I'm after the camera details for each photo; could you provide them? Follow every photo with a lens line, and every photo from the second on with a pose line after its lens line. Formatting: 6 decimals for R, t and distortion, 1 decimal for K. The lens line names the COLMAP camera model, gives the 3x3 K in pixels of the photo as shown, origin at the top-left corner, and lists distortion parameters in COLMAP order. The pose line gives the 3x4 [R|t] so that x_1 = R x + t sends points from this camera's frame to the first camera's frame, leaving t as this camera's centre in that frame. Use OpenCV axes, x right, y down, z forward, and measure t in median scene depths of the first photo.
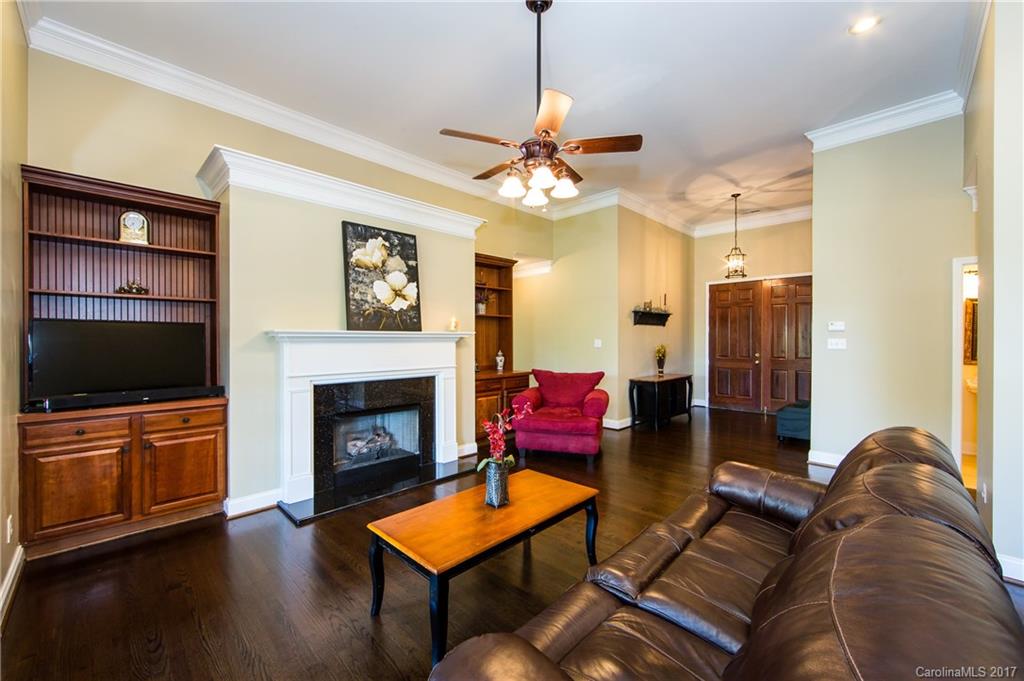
lens RADIAL K [[403.6, 0, 513.6], [0, 403.6, 339.1], [0, 0, 1]] dist [-0.001925, -0.000013]
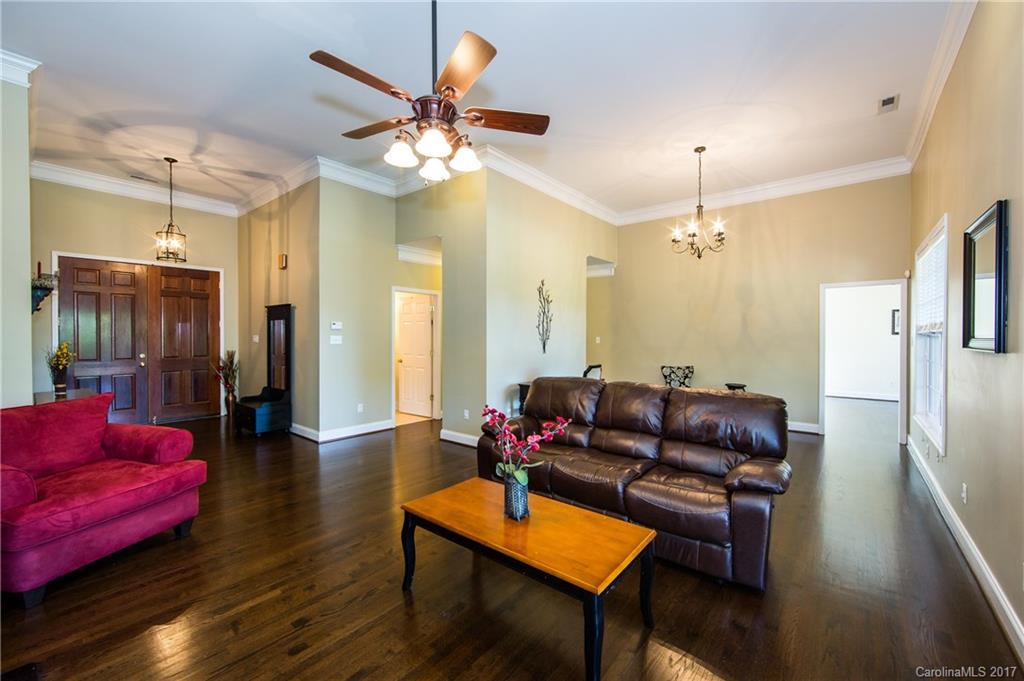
lens RADIAL K [[403.6, 0, 514.1], [0, 403.6, 339.7], [0, 0, 1]] dist [-0.001925, -0.000013]
pose [[-0.081802, -0.010790, 0.996590, -0.333938], [0.000656, 0.999941, 0.010881, -0.001554], [-0.996648, 0.001543, -0.081790, 0.388561]]
